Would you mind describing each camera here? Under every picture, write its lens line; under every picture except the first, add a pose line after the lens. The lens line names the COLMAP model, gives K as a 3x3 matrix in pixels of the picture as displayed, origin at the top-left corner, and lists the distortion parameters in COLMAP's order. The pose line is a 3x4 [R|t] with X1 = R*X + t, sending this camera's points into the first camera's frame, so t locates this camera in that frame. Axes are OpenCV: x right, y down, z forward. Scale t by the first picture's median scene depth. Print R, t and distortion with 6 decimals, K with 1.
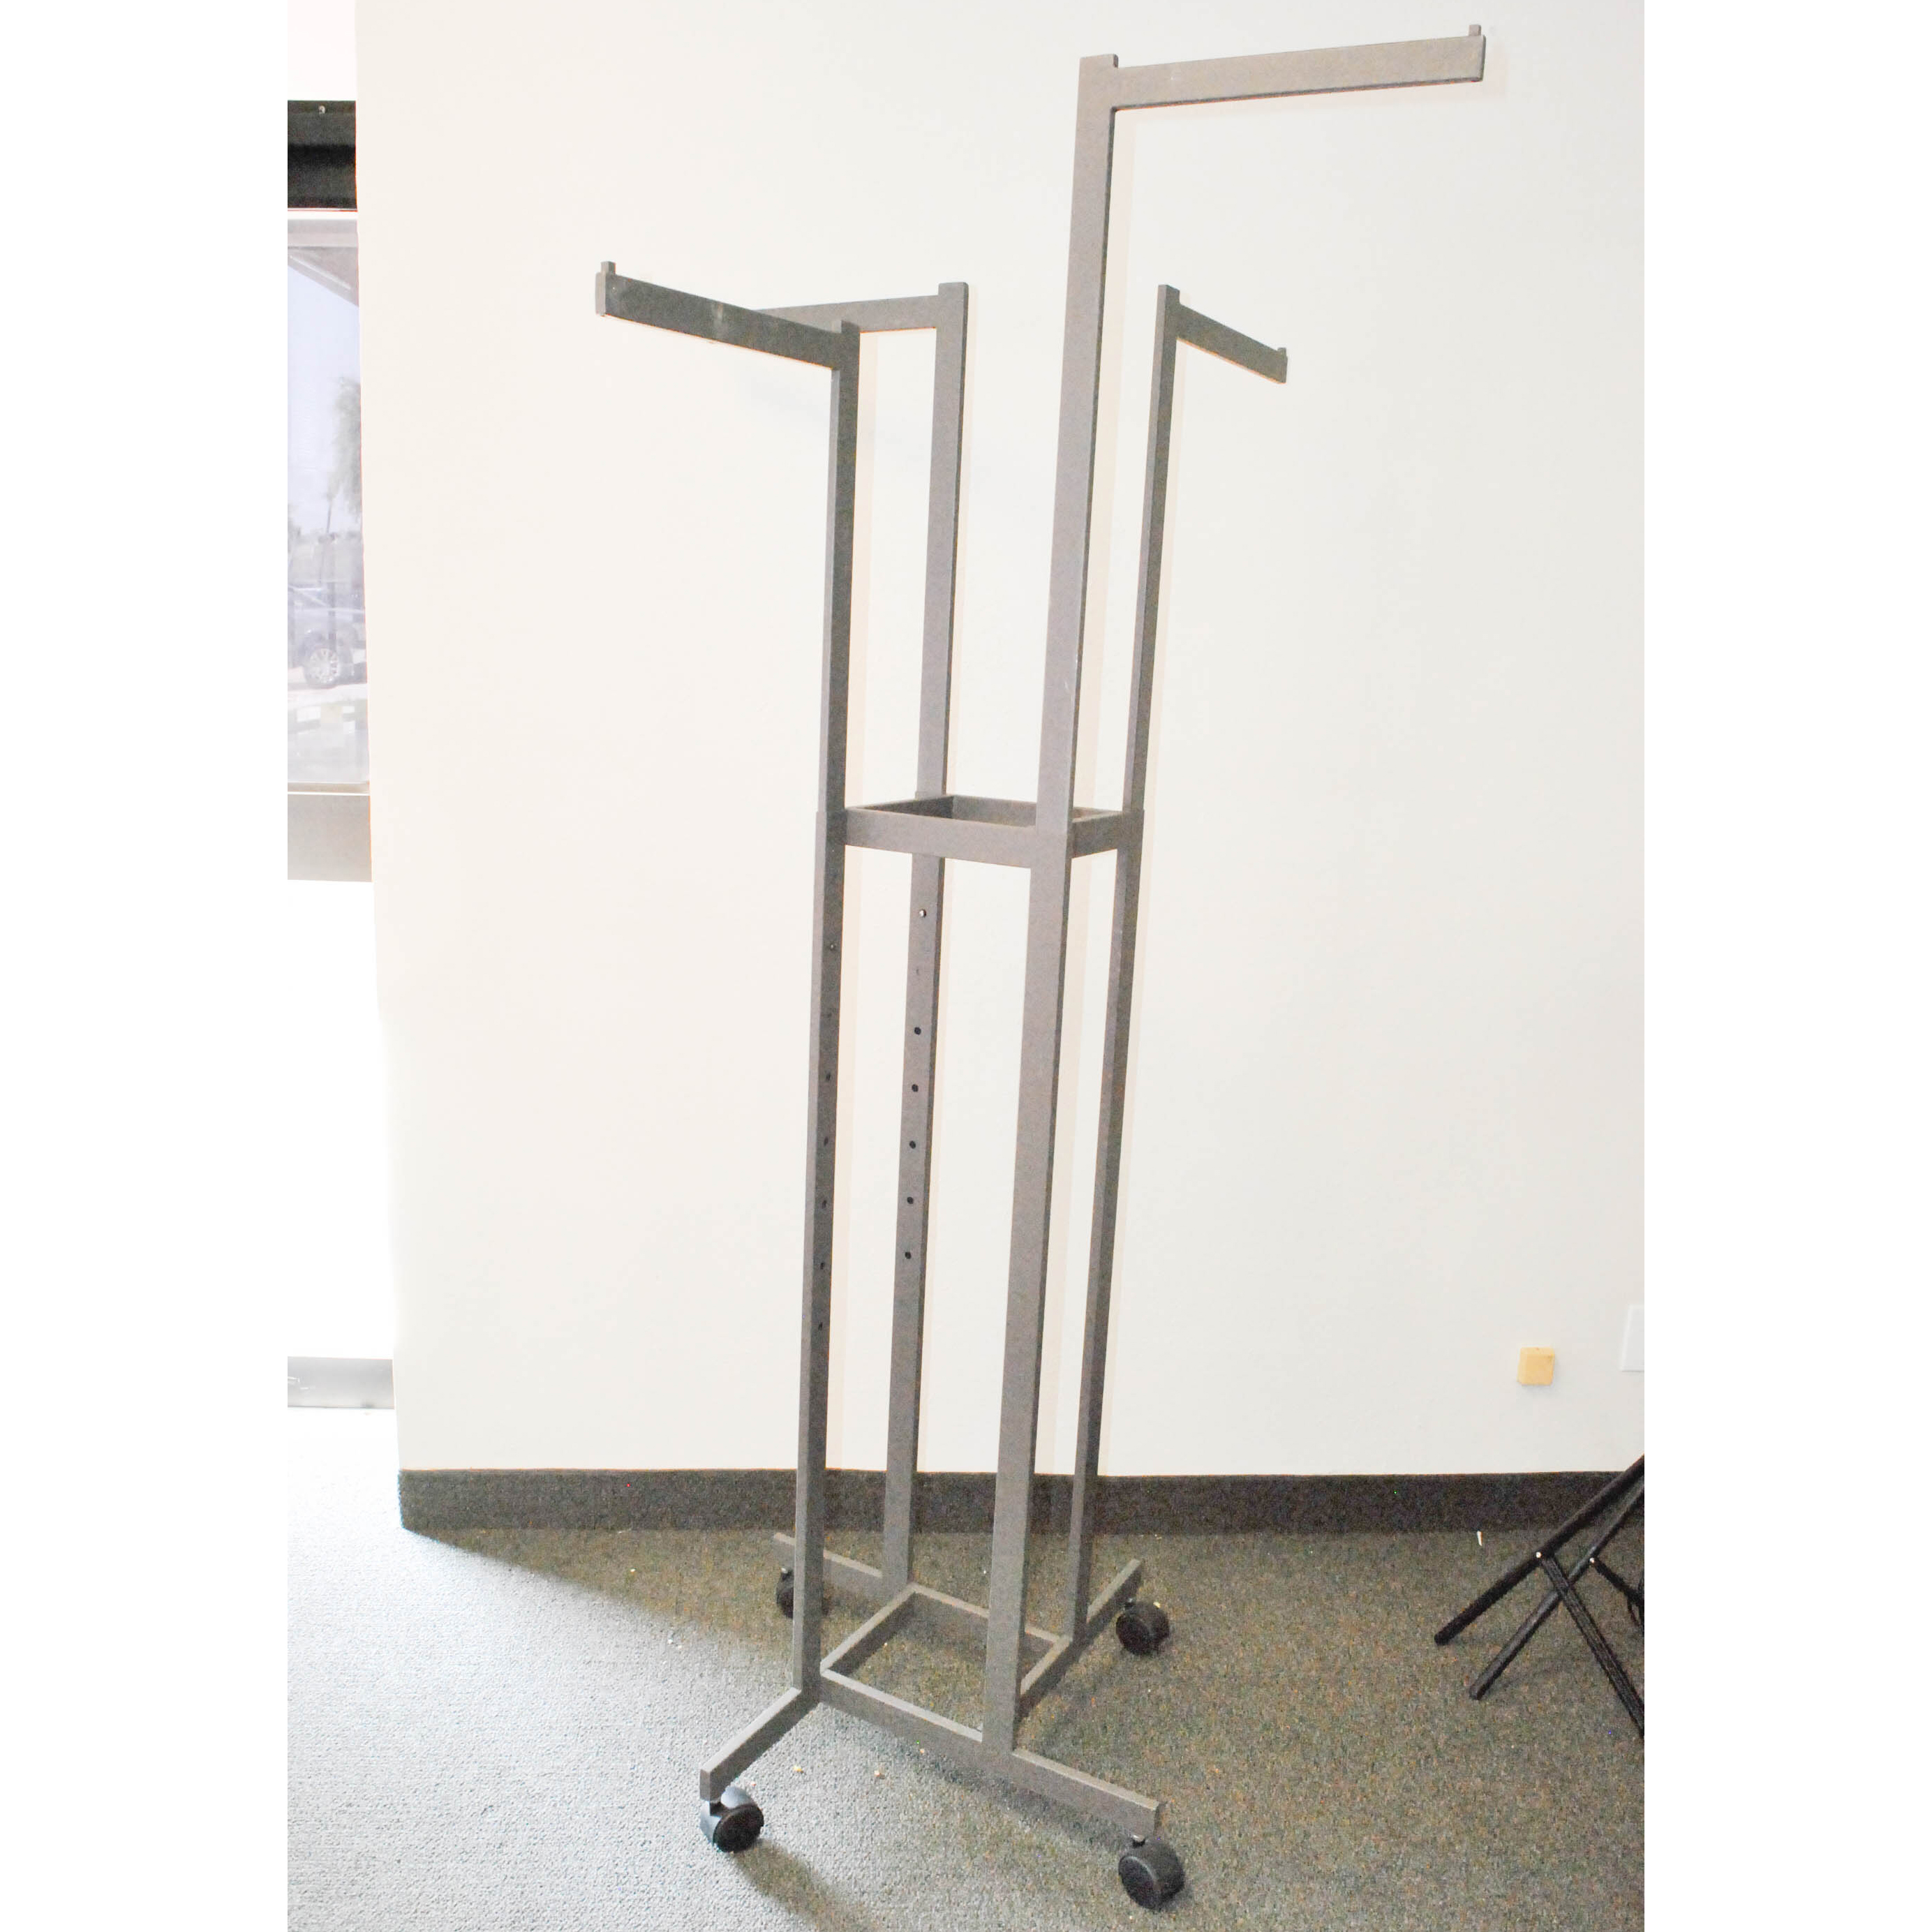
lens RADIAL K [[1708.1, 0, 966.0], [0, 1708.1, 964.0], [0, 0, 1]] dist [-0.065759, -0.003886]
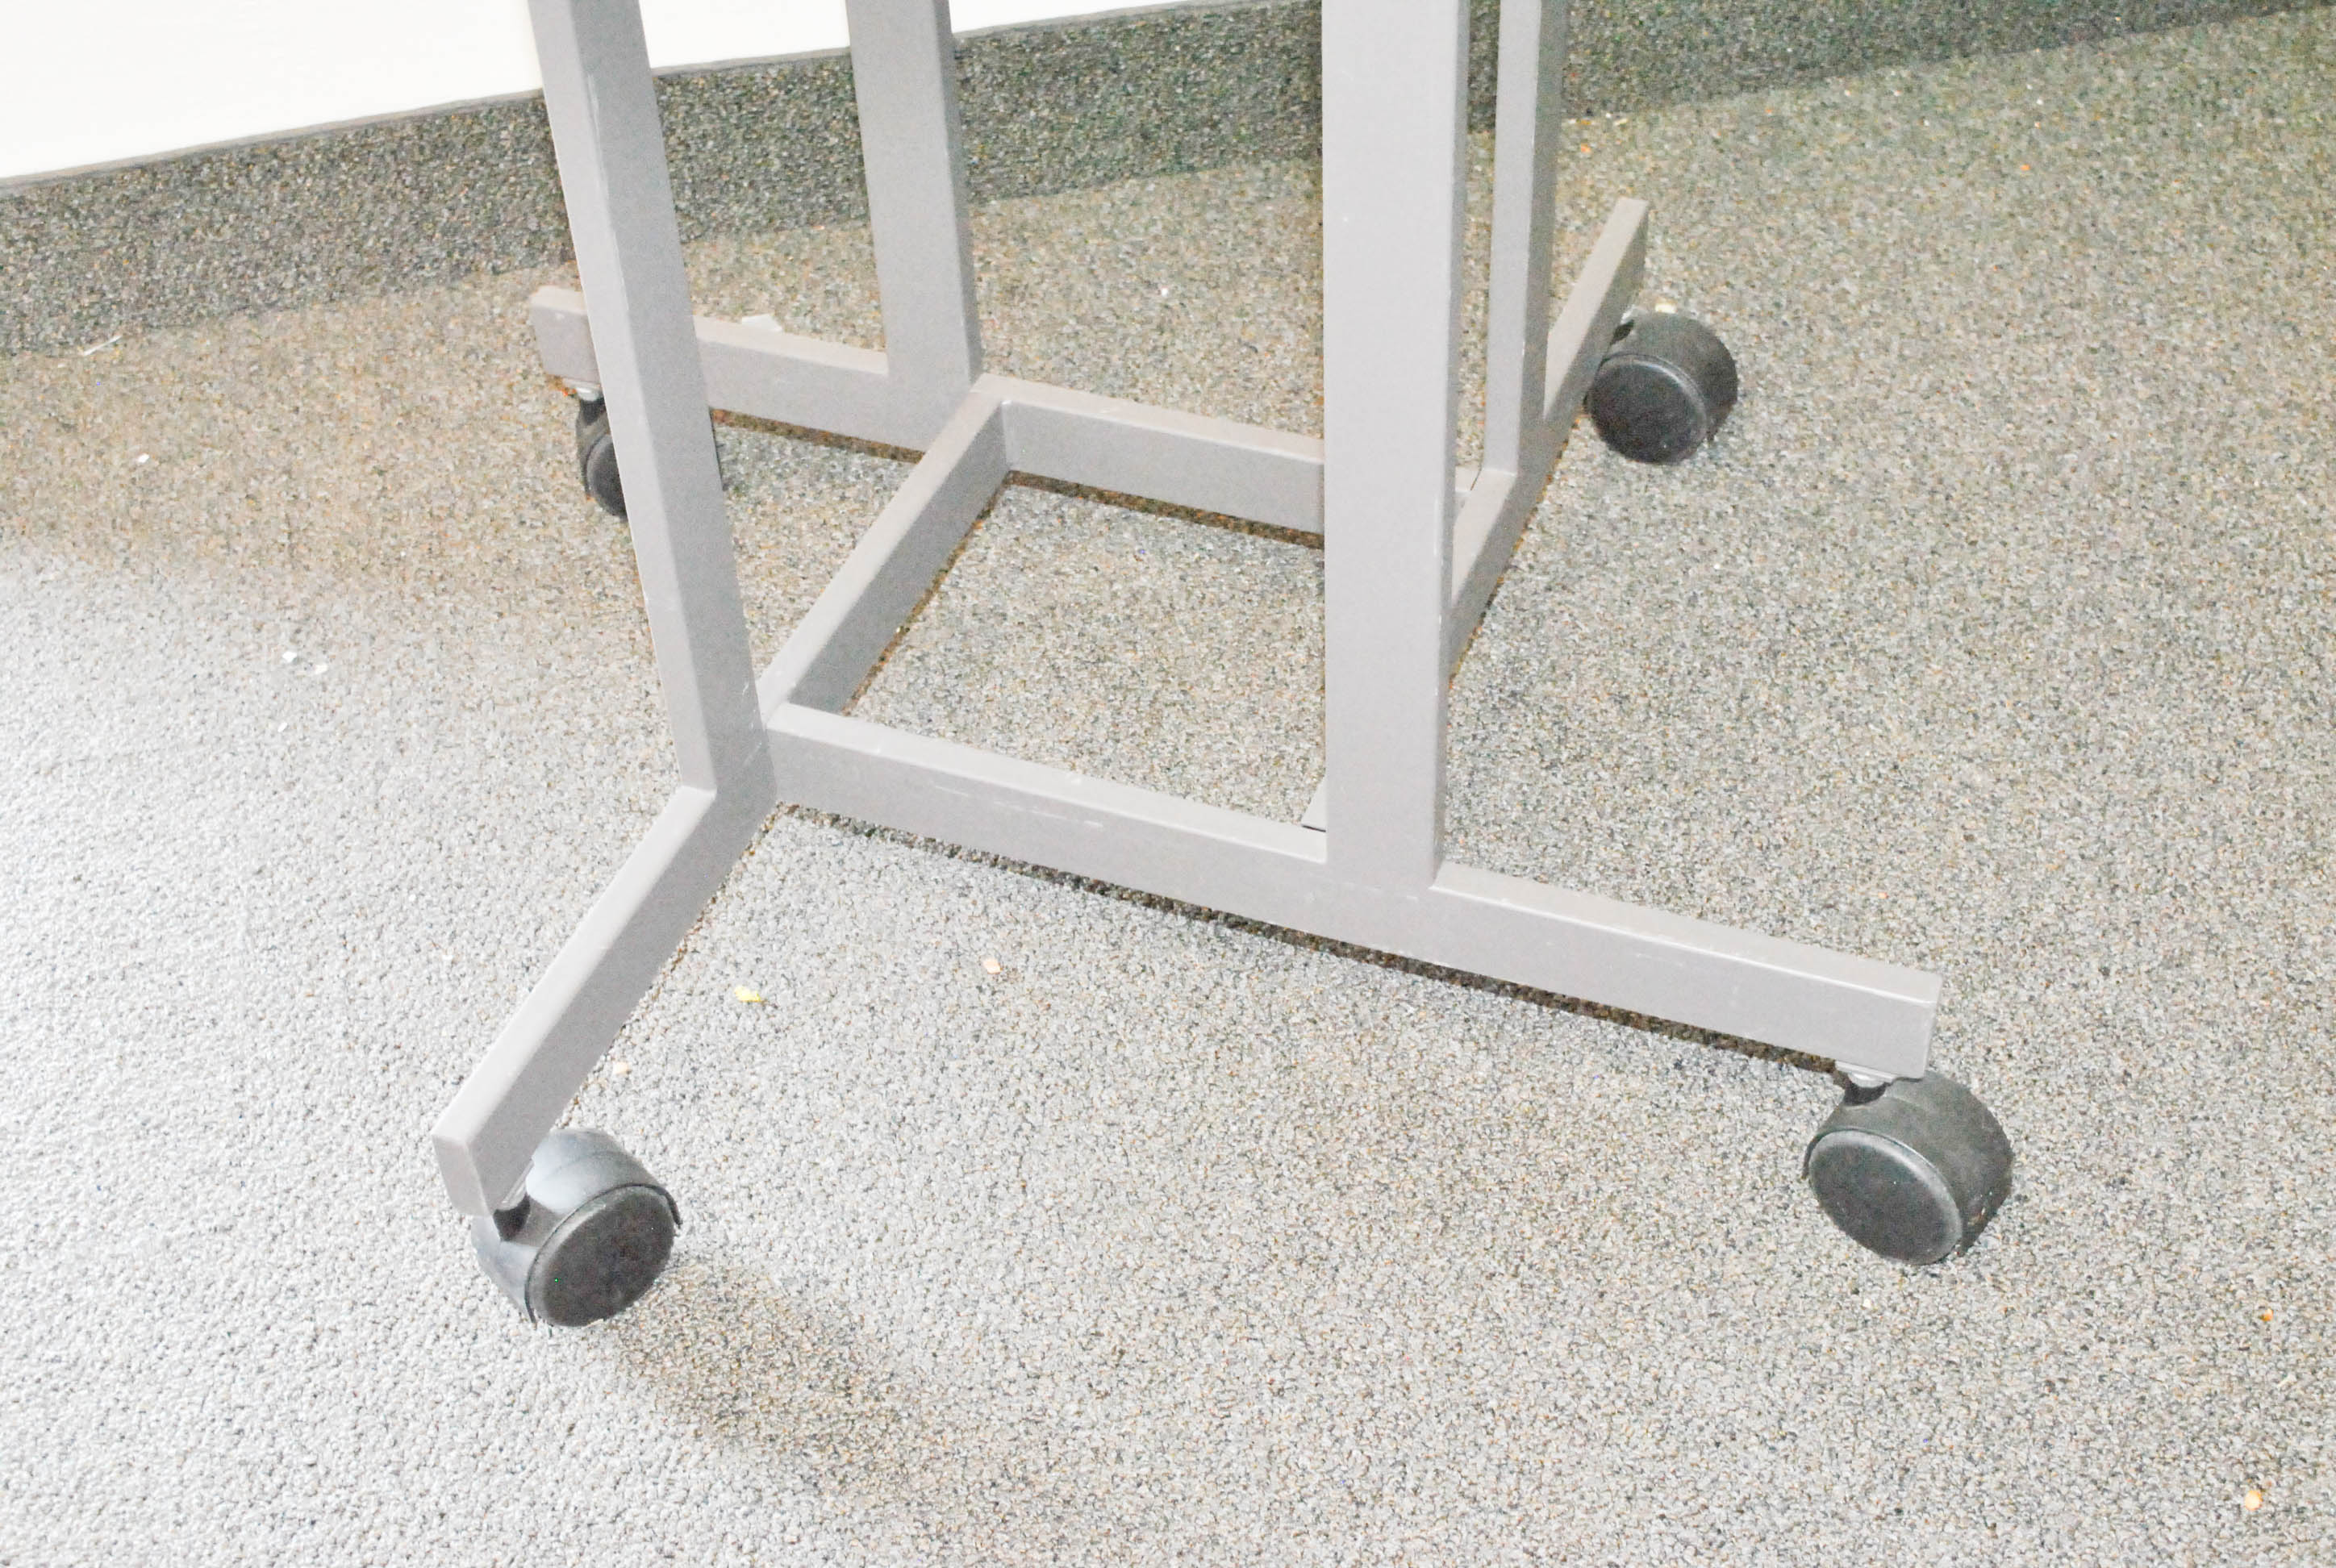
lens RADIAL K [[3002.2, 0, 1168.8], [0, 3002.2, 789.0], [0, 0, 1]] dist [-0.050599, 0.000000]
pose [[0.985559, -0.162524, 0.047532, -0.041474], [0.114619, 0.846913, 0.519230, 0.155155], [-0.124643, -0.506284, 0.853311, 0.520036]]
